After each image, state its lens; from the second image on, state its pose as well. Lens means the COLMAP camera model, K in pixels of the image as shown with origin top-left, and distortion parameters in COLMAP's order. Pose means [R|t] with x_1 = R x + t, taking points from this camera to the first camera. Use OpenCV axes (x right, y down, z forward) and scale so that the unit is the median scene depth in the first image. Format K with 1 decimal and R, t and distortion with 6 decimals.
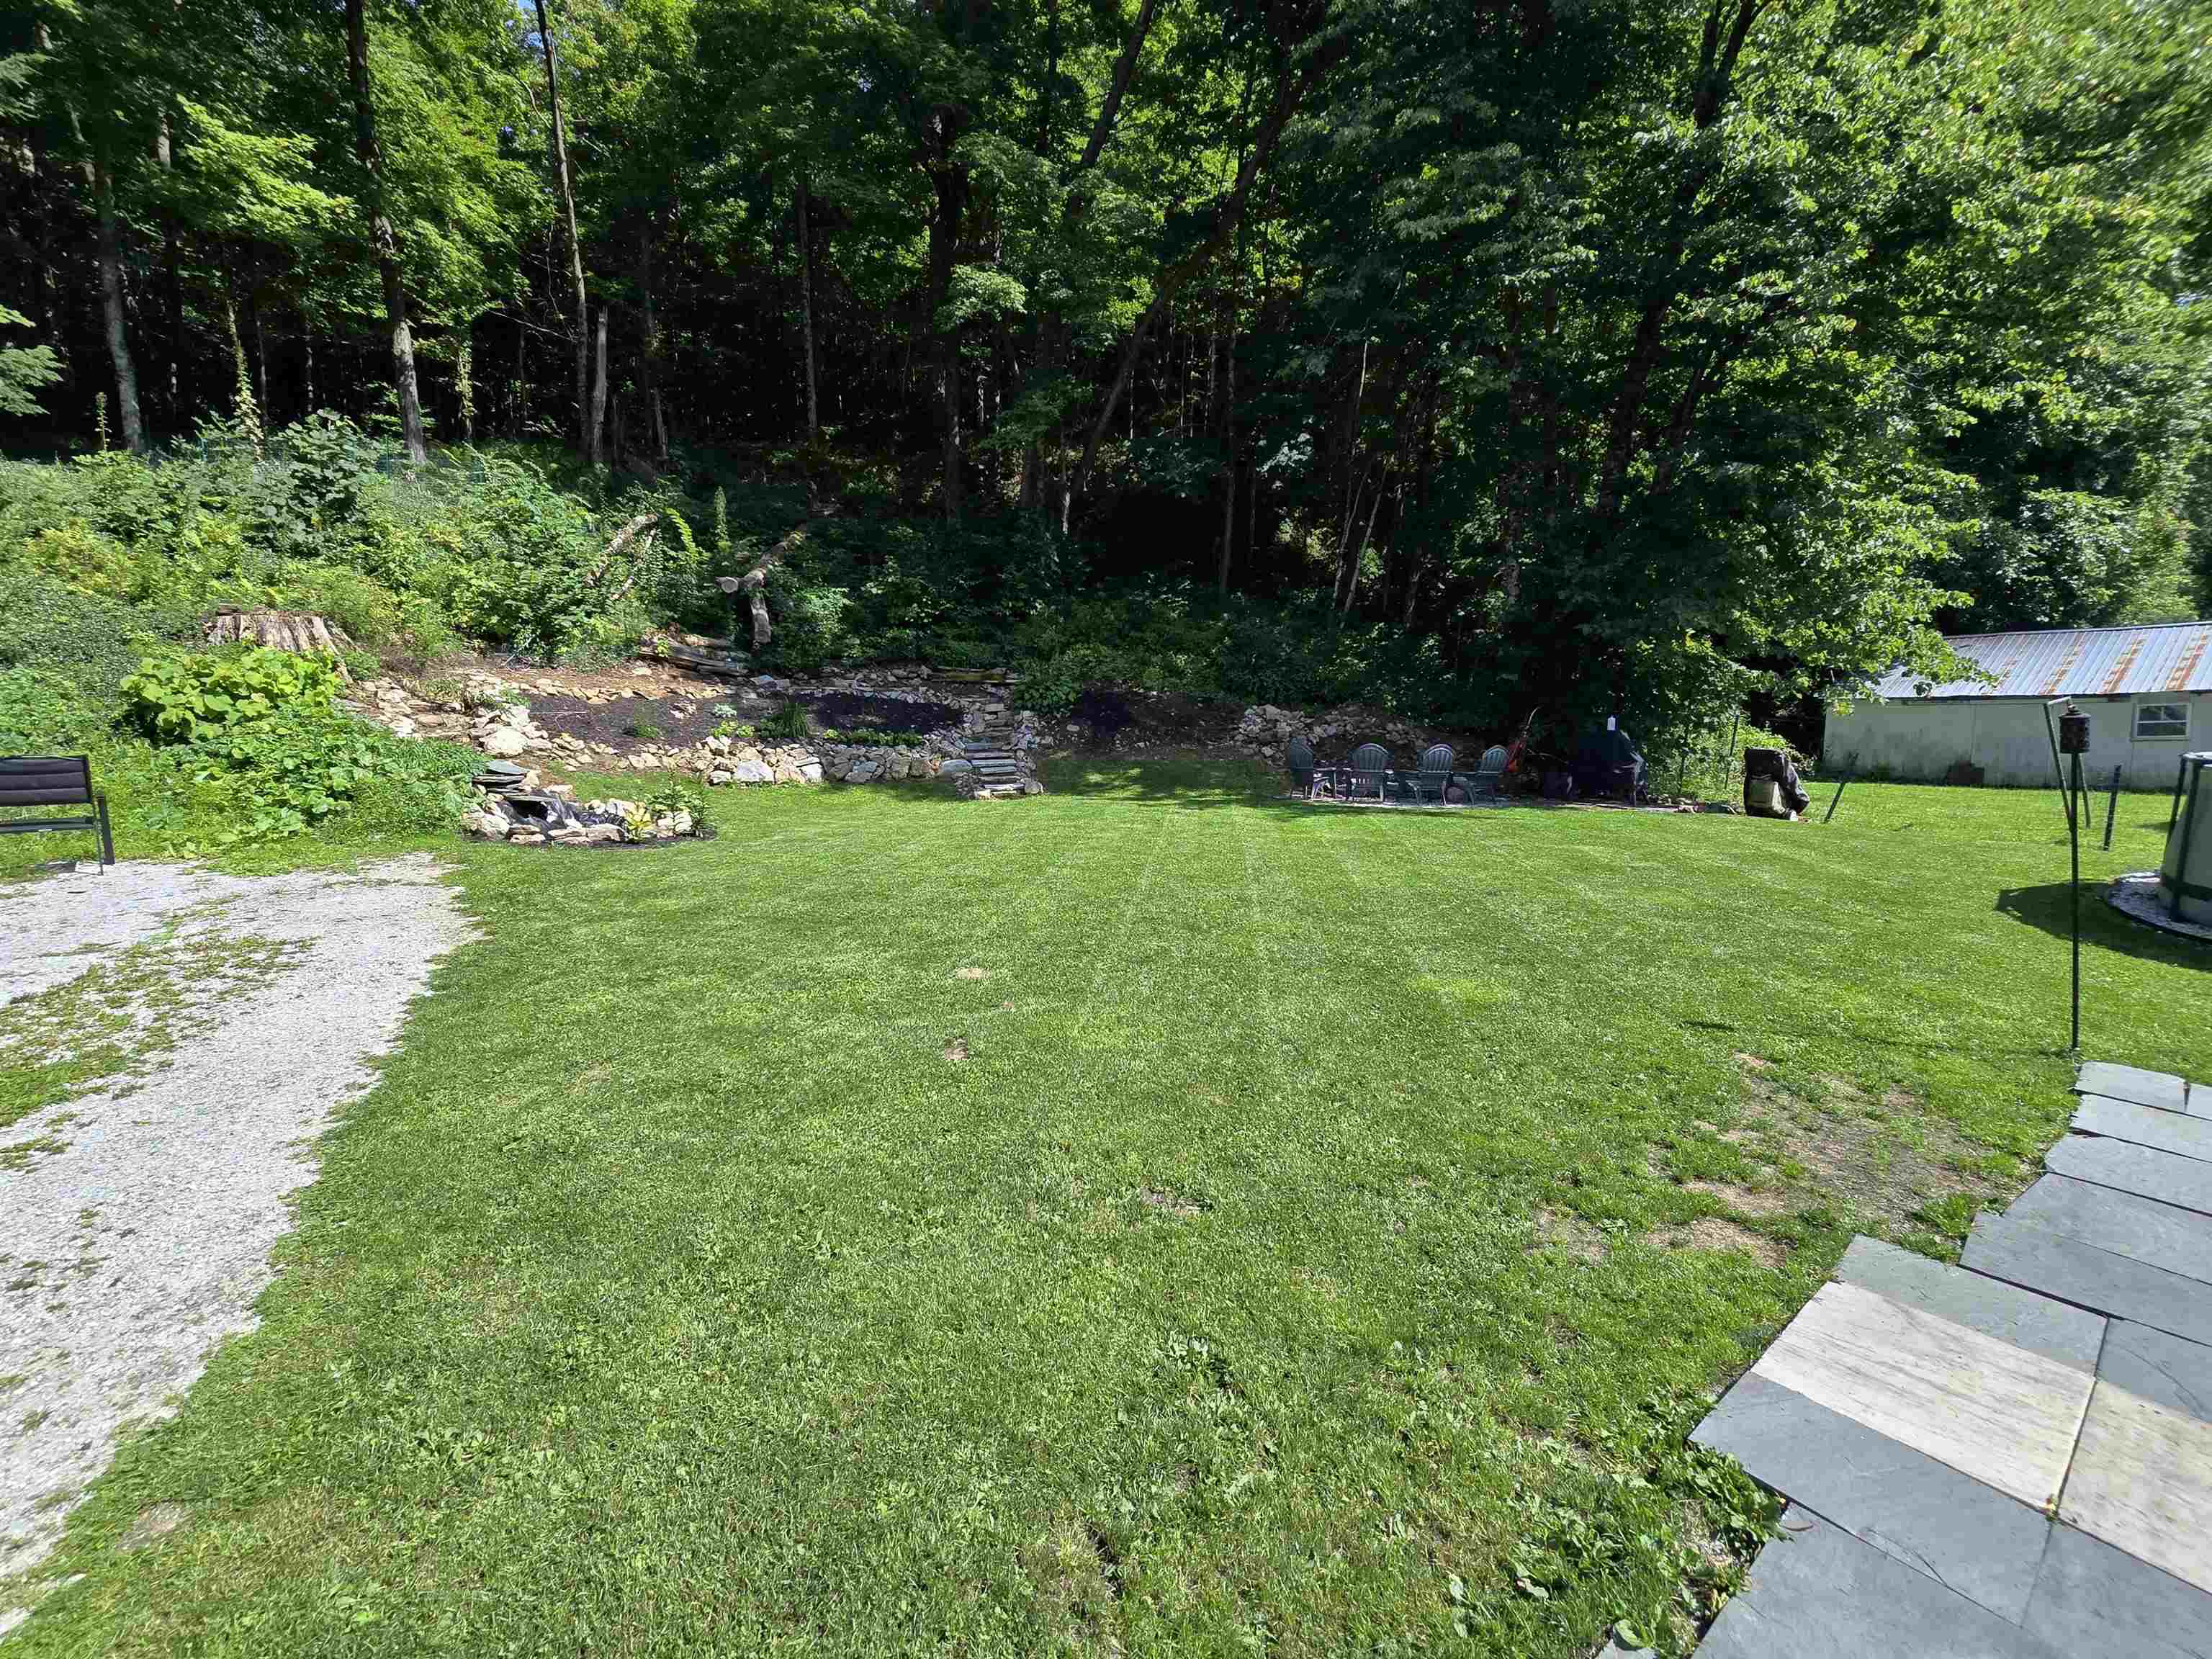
lens RADIAL K [[912.3, 0, 1100.4], [0, 912.3, 839.4], [0, 0, 1]] dist [-0.002963, 0.001077]
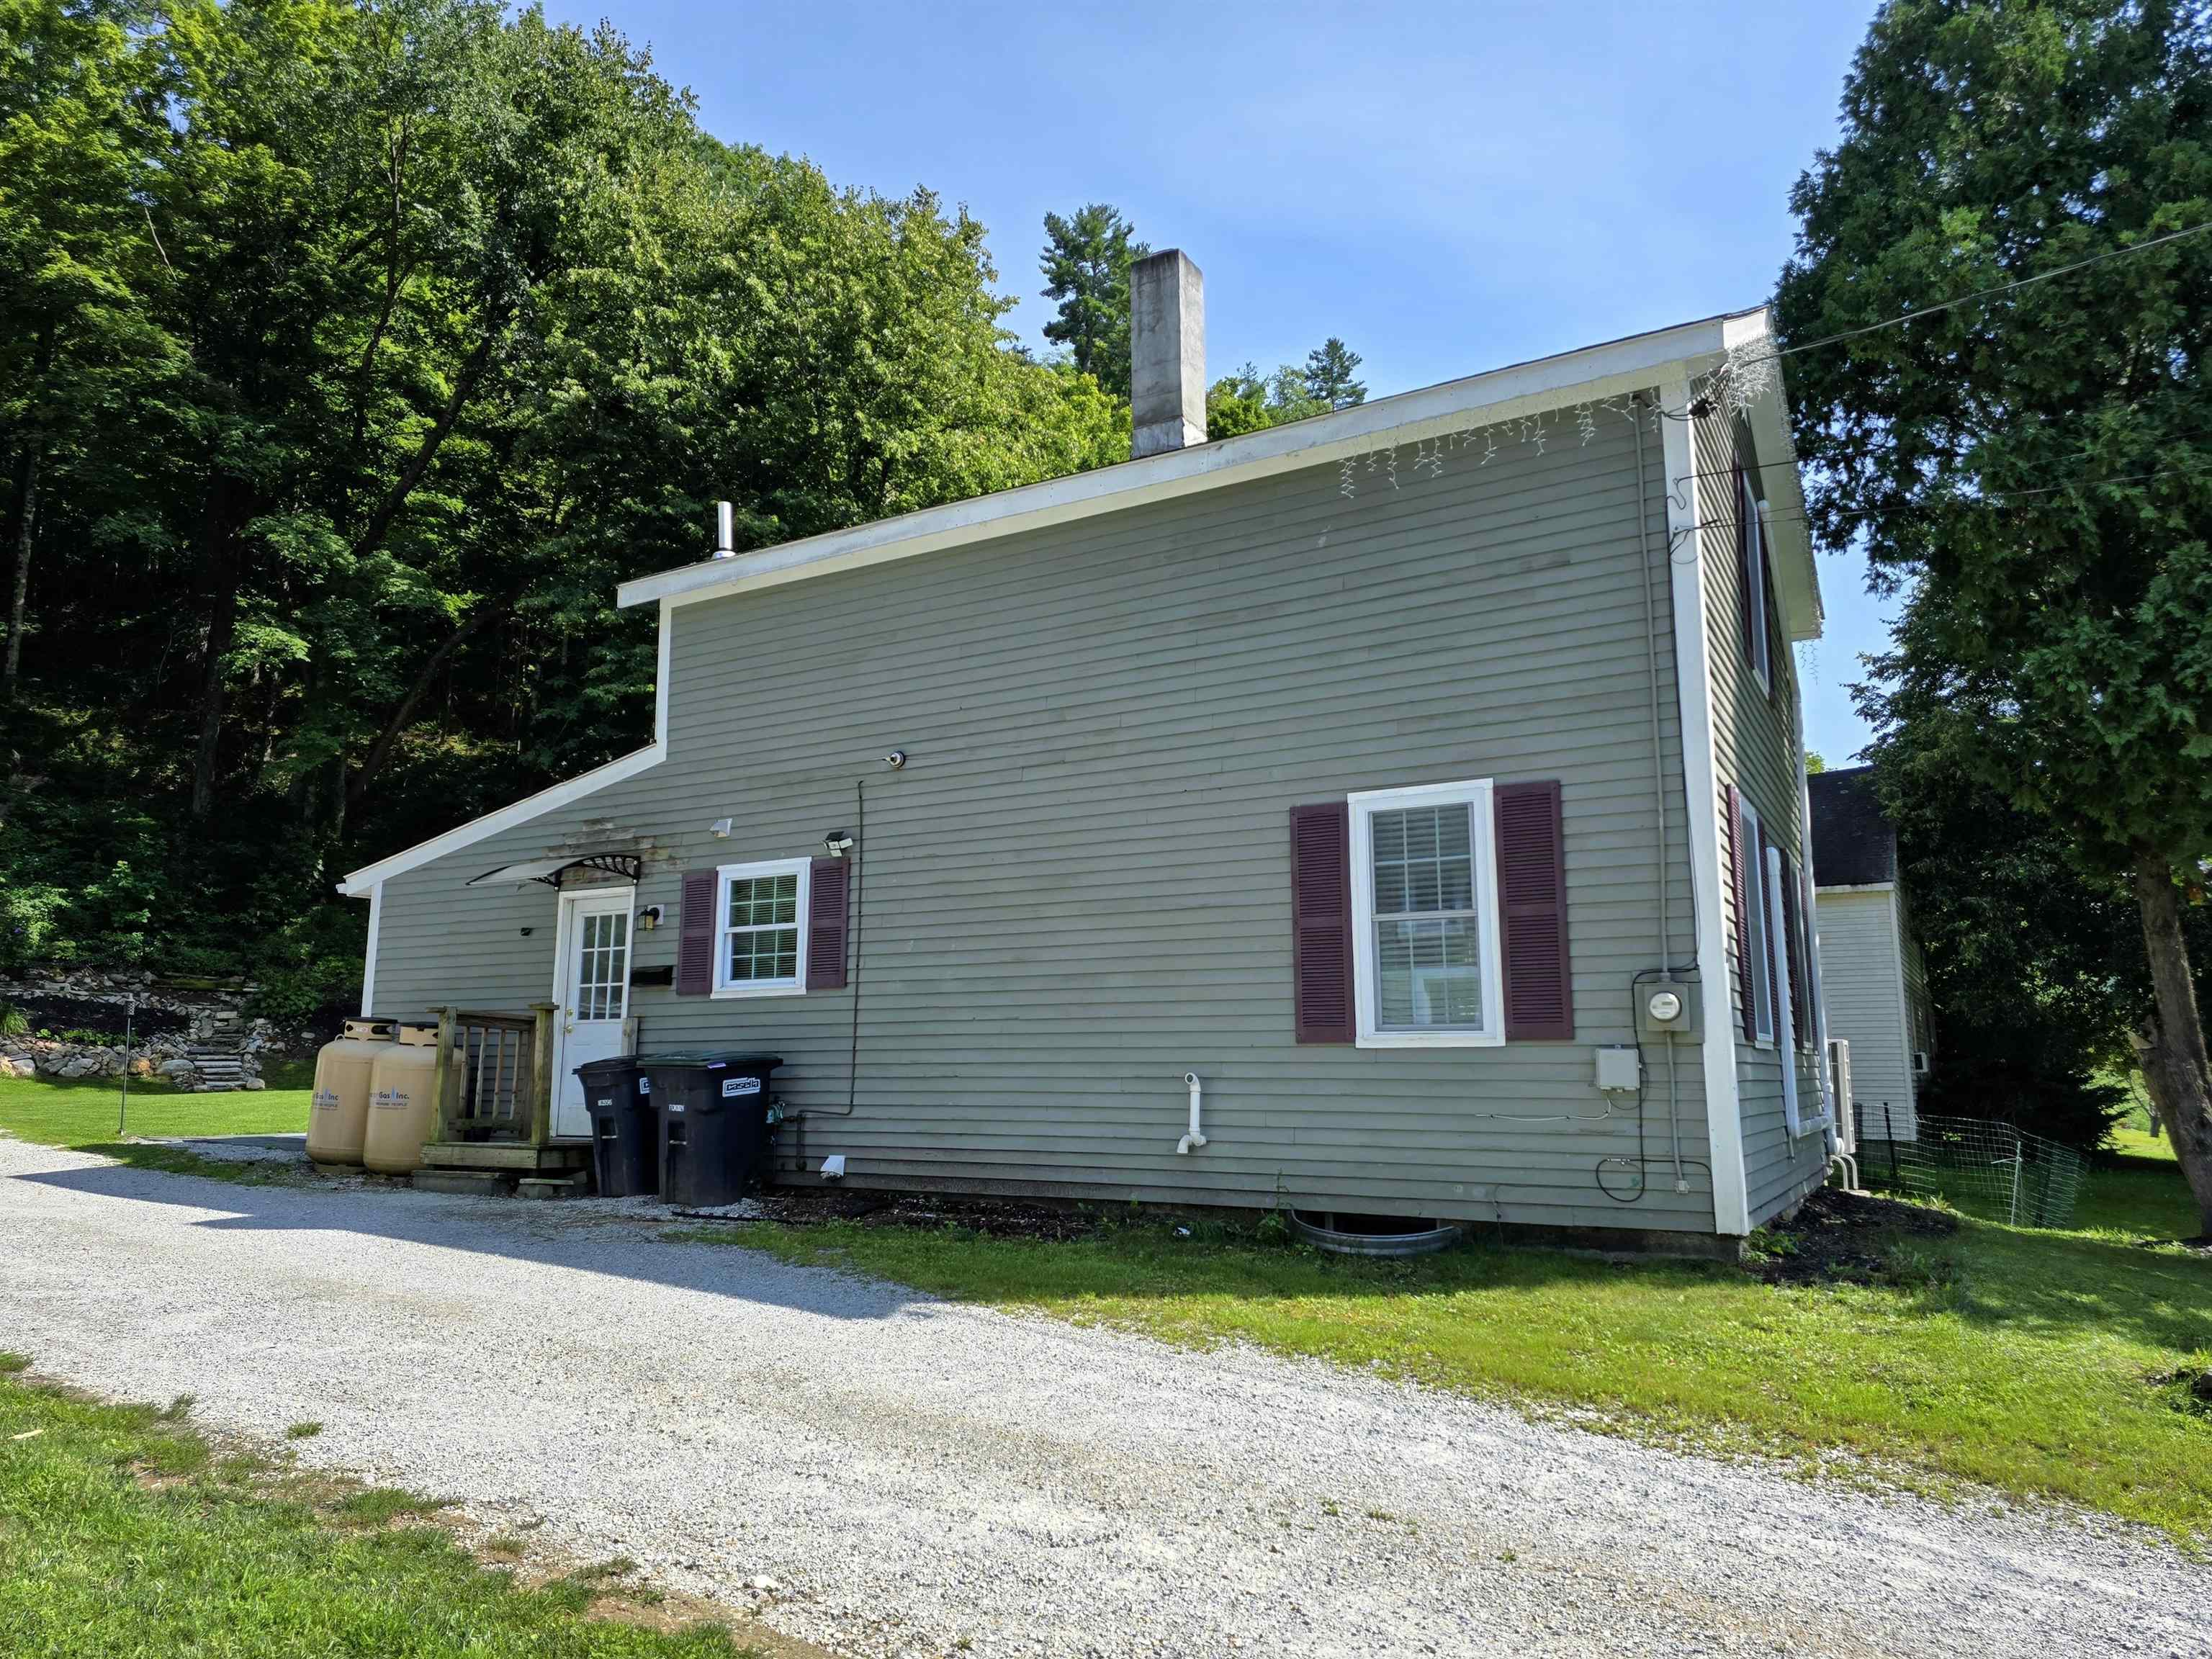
lens RADIAL K [[1488.6, 0, 1109.8], [0, 1488.6, 839.6], [0, 0, 1]] dist [0.055742, -0.048265]
pose [[0.918546, 0.075139, 0.388108, 0.128380], [0.035487, 0.962133, -0.270260, 0.166144], [-0.393719, 0.262019, 0.881097, -0.976716]]
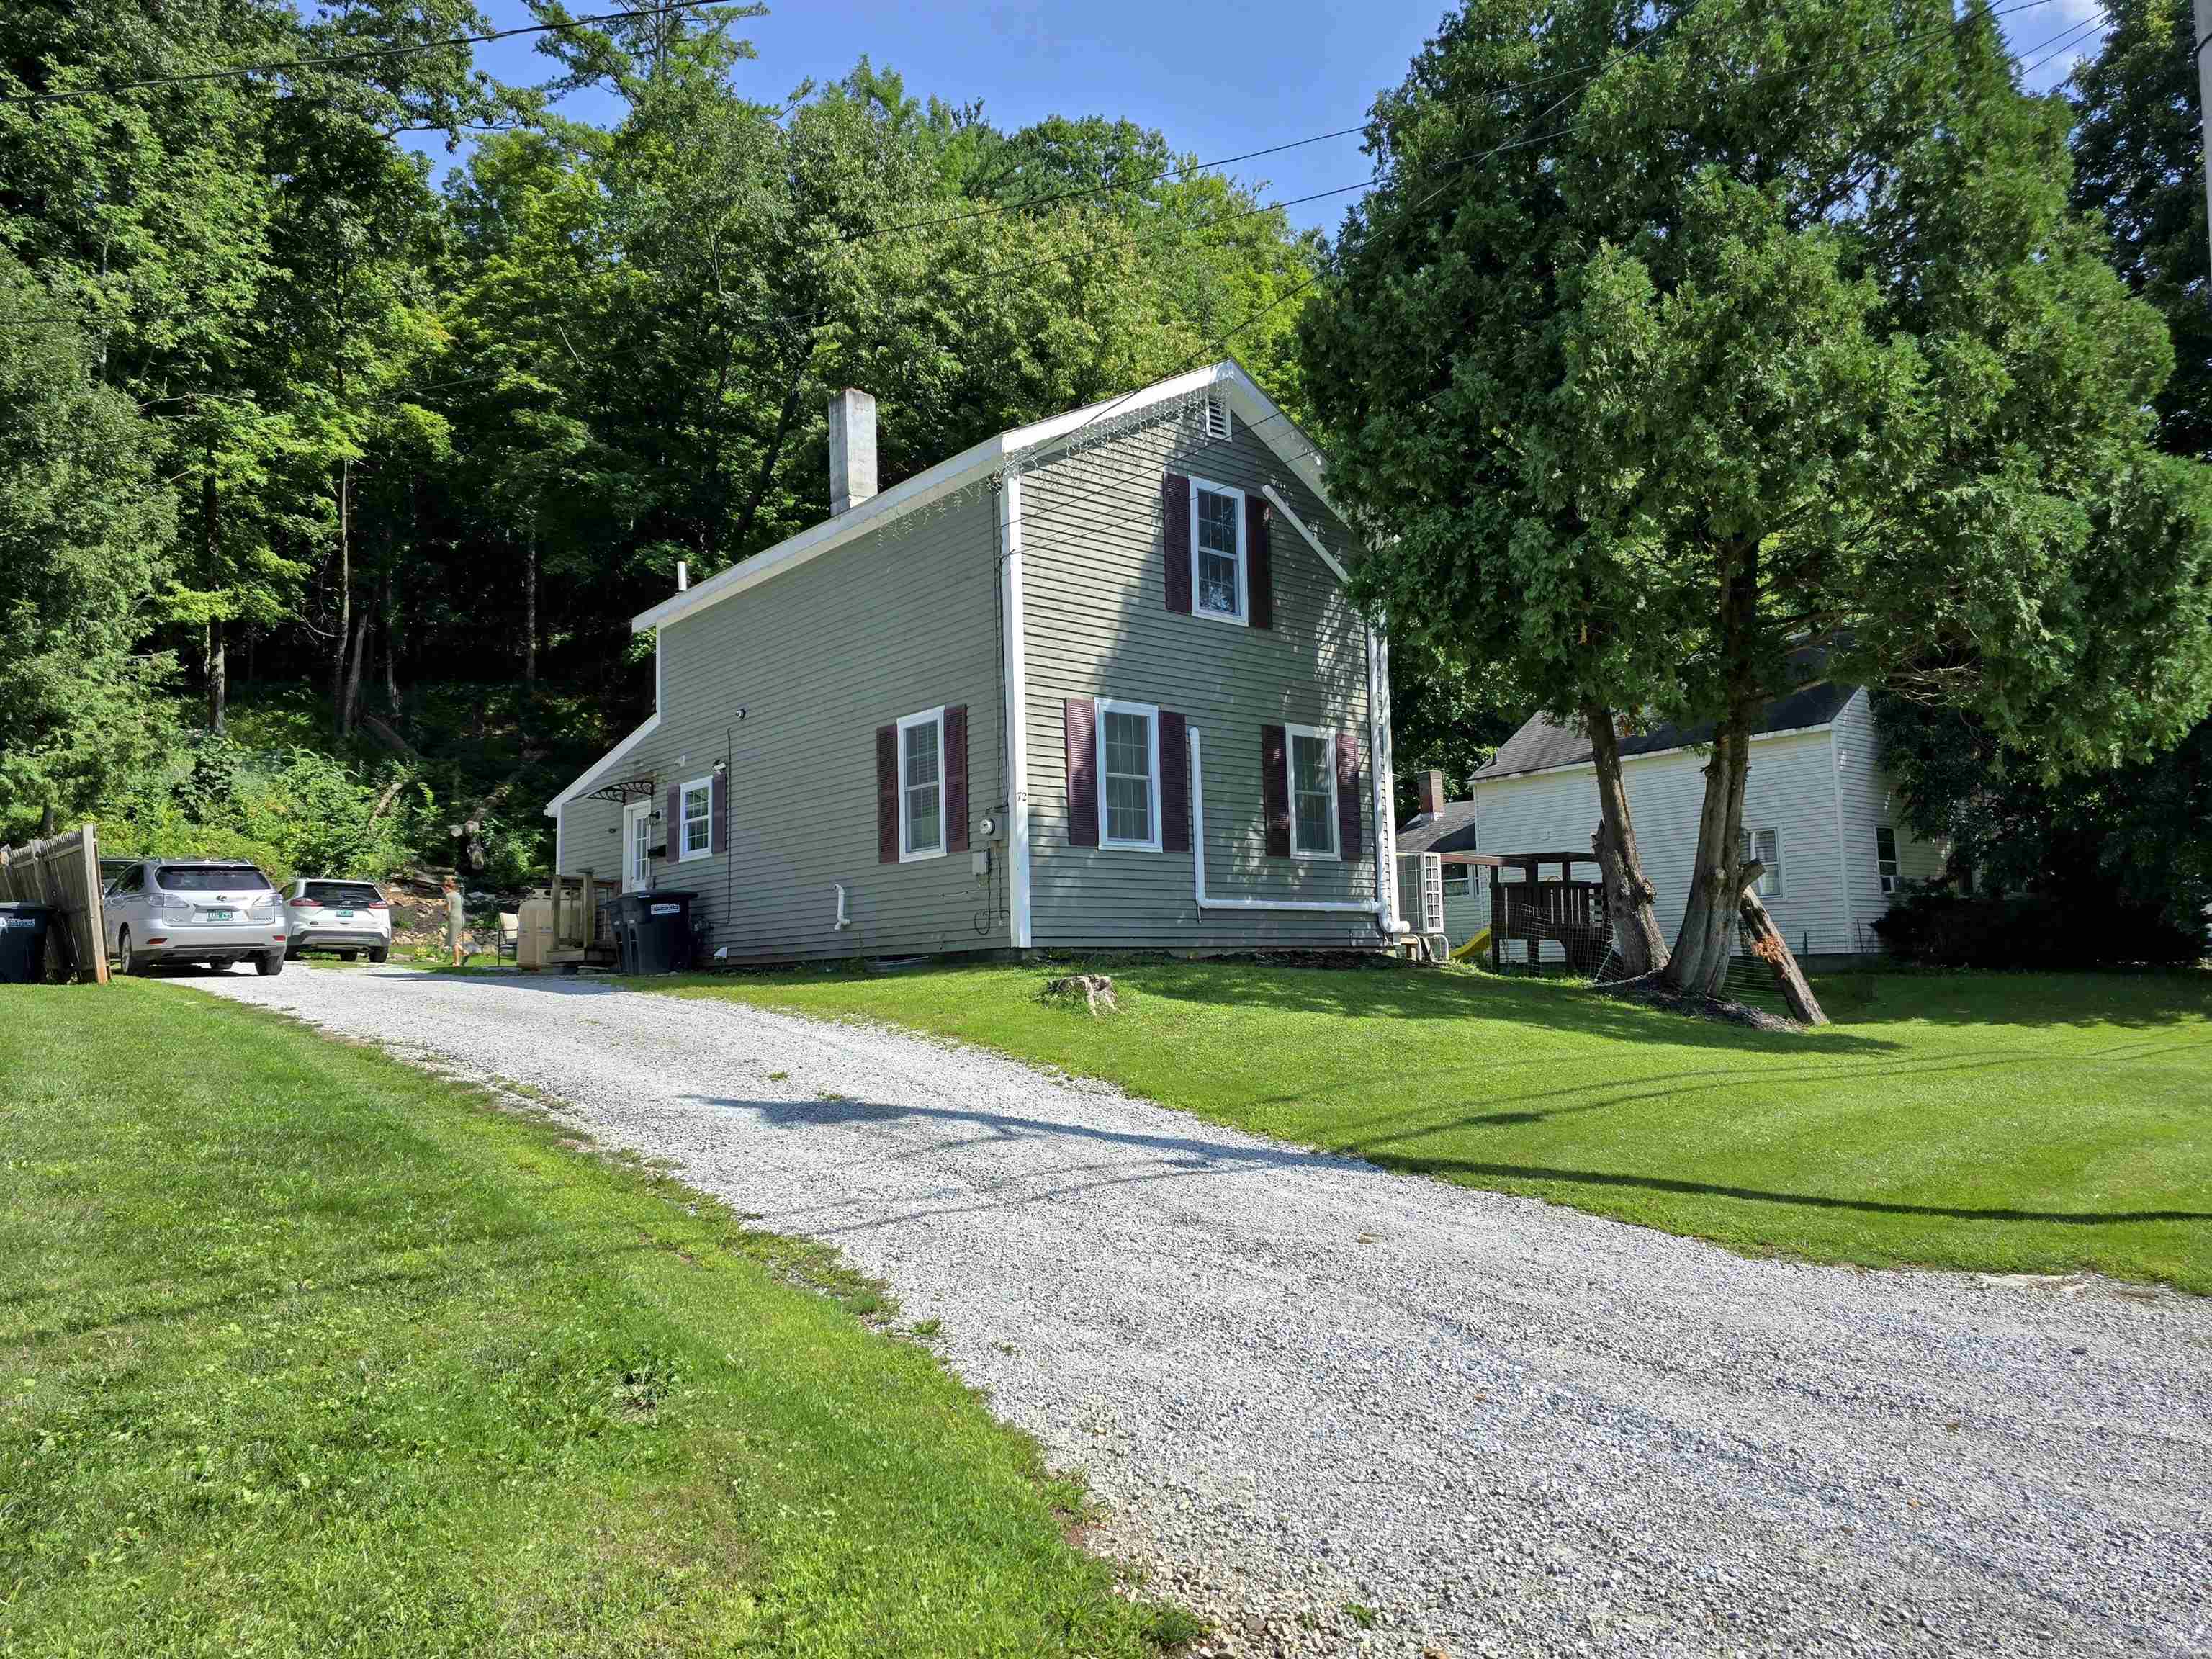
lens RADIAL K [[1488.6, 0, 1097.5], [0, 1488.6, 826.5], [0, 0, 1]] dist [0.055742, -0.048265]
pose [[0.997804, -0.005597, 0.066005, 0.462154], [0.020417, 0.973898, -0.226066, 0.280646], [-0.063017, 0.226917, 0.971873, -1.415670]]
